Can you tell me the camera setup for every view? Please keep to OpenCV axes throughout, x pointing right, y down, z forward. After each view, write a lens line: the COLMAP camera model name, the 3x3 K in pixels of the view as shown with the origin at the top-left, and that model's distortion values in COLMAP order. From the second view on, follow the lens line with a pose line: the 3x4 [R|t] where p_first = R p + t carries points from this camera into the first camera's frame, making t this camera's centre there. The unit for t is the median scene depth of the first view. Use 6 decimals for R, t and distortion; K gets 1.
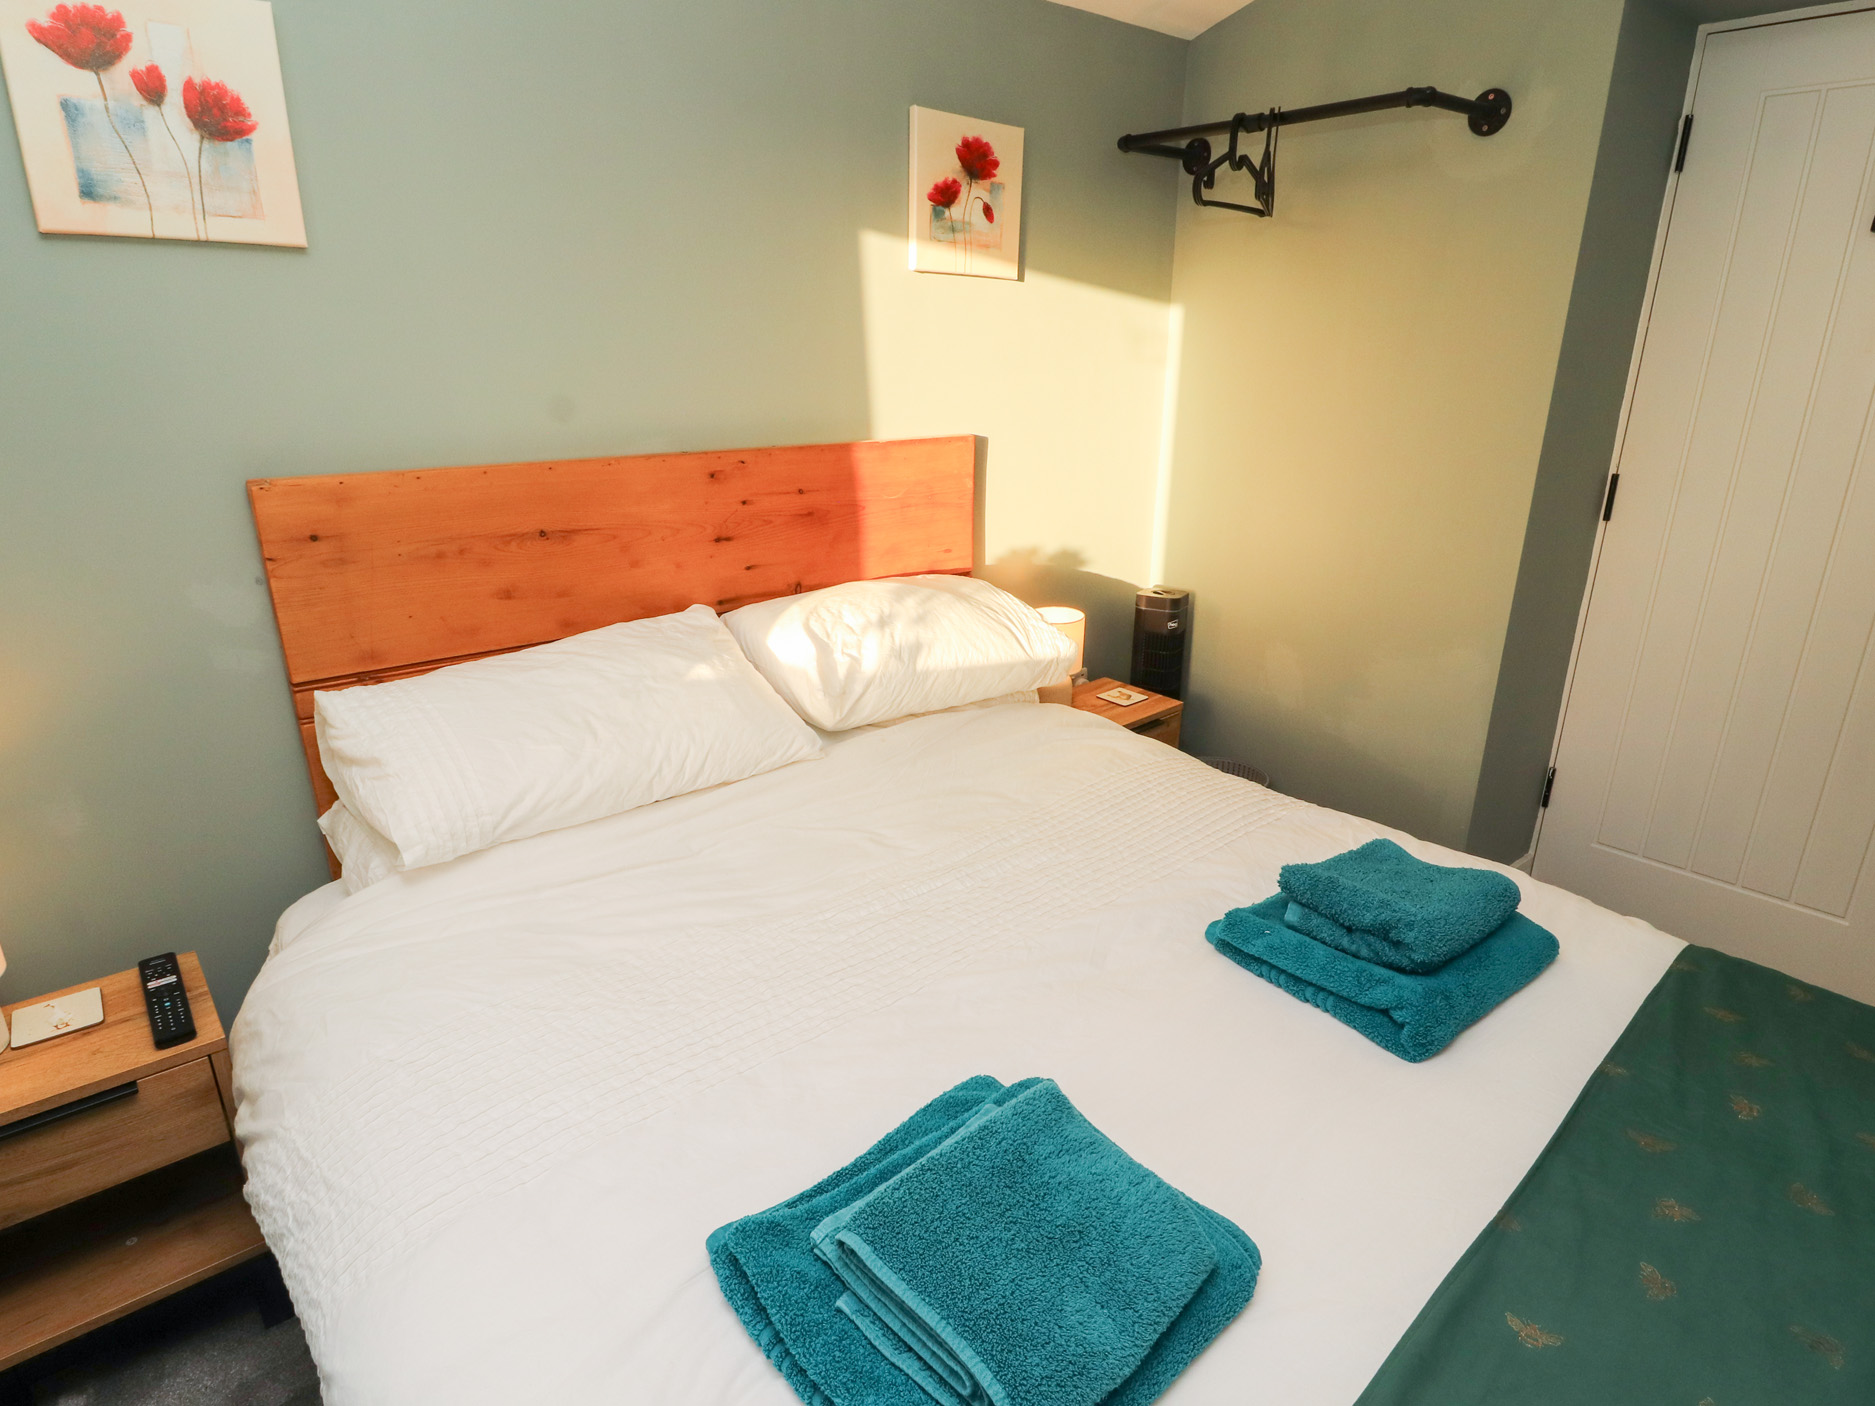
lens RADIAL K [[982.1, 0, 941.9], [0, 982.1, 697.7], [0, 0, 1]] dist [0.001779, -0.011454]
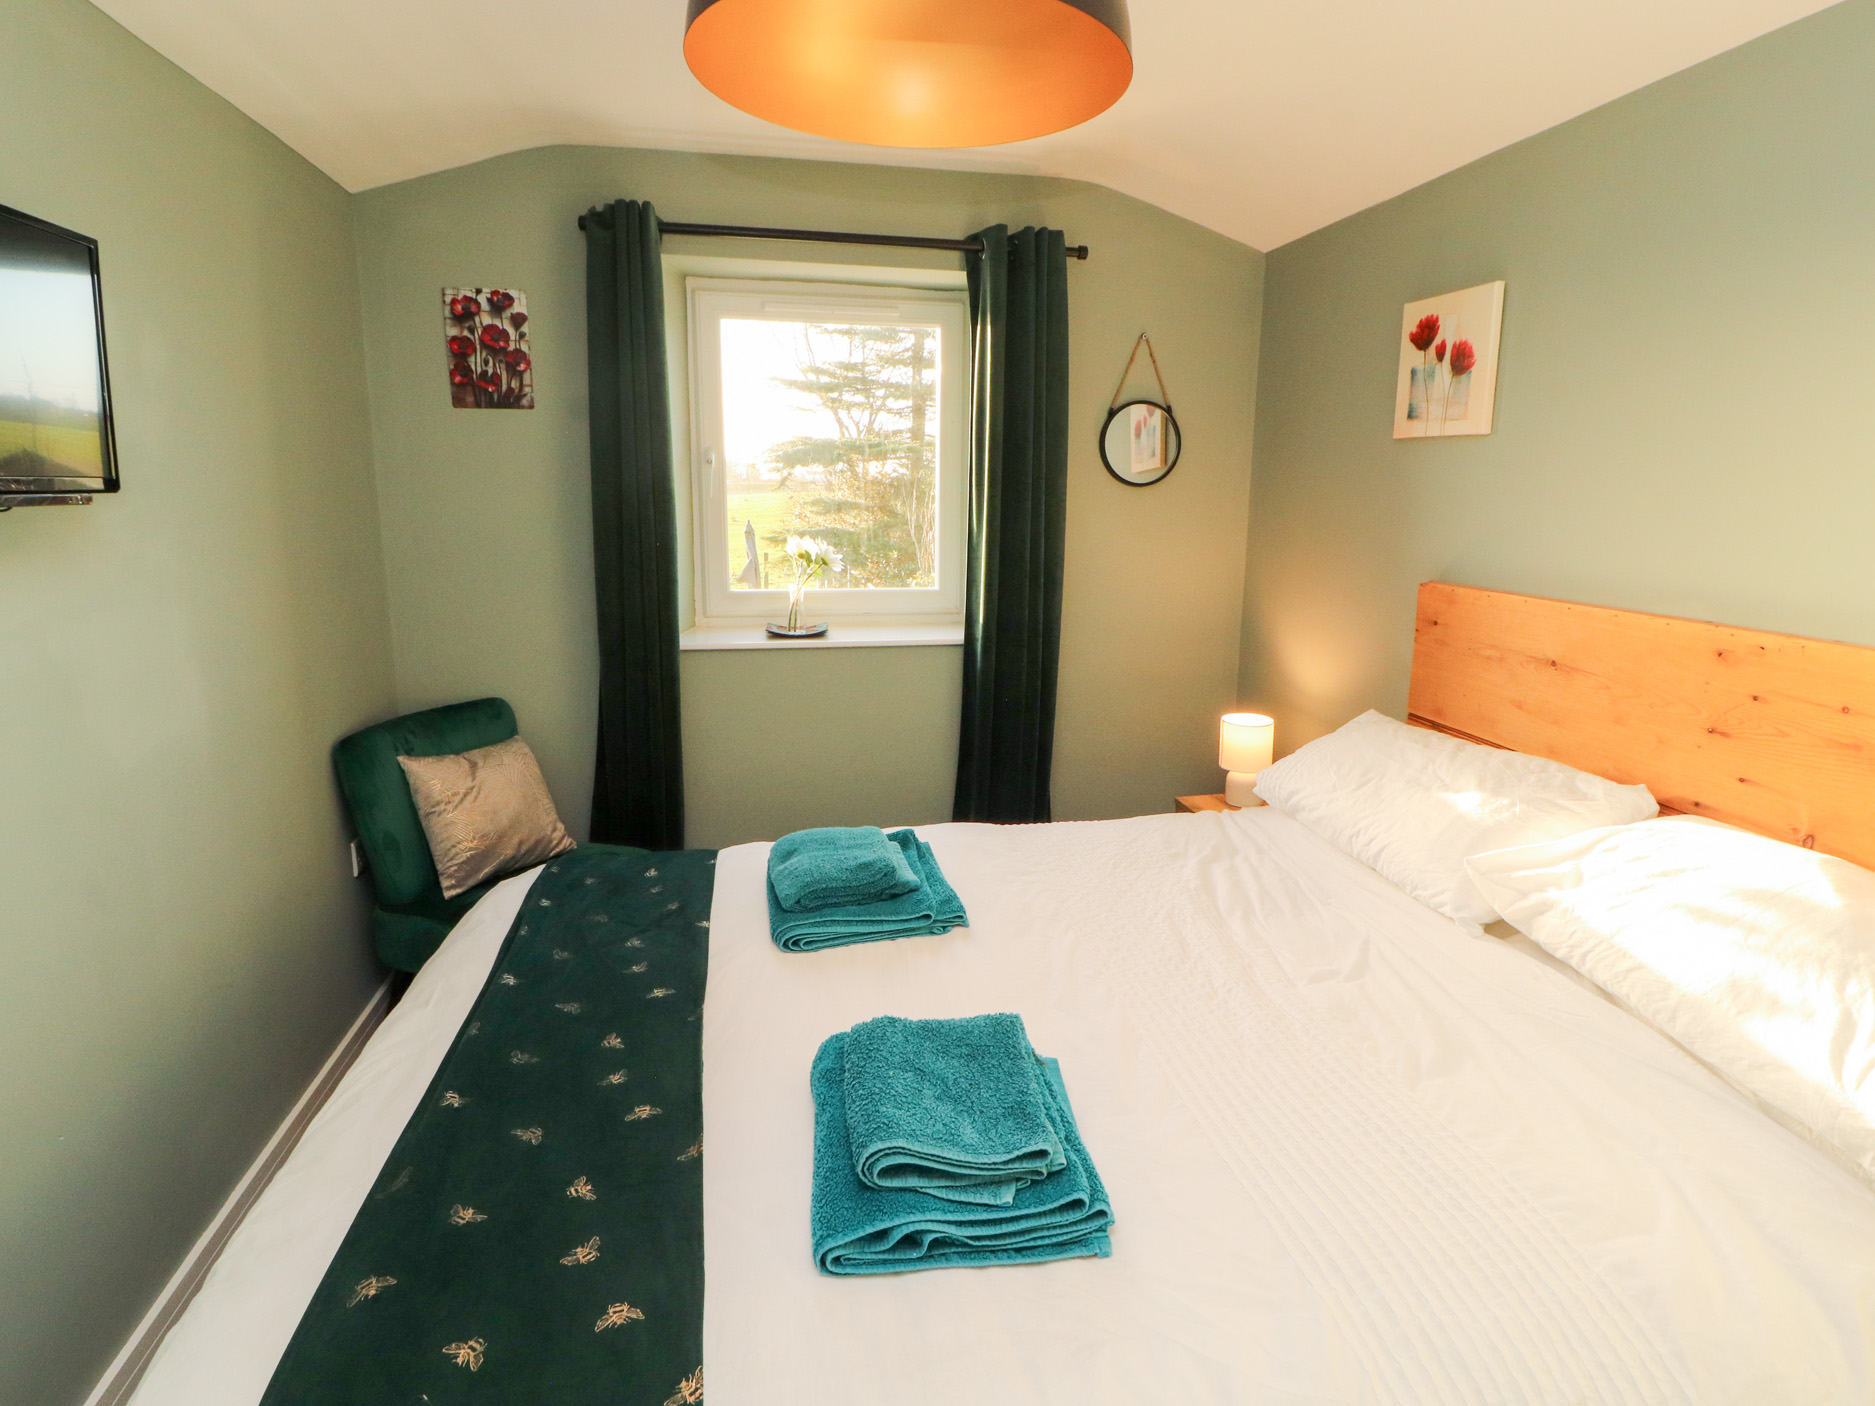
lens RADIAL K [[982.1, 0, 941.9], [0, 982.1, 697.7], [0, 0, 1]] dist [0.001779, -0.011454]
pose [[-0.488140, 0.179916, -0.854020, 1.157532], [-0.297712, 0.885507, 0.356715, -0.422963], [0.820419, 0.428379, -0.378689, 1.140563]]
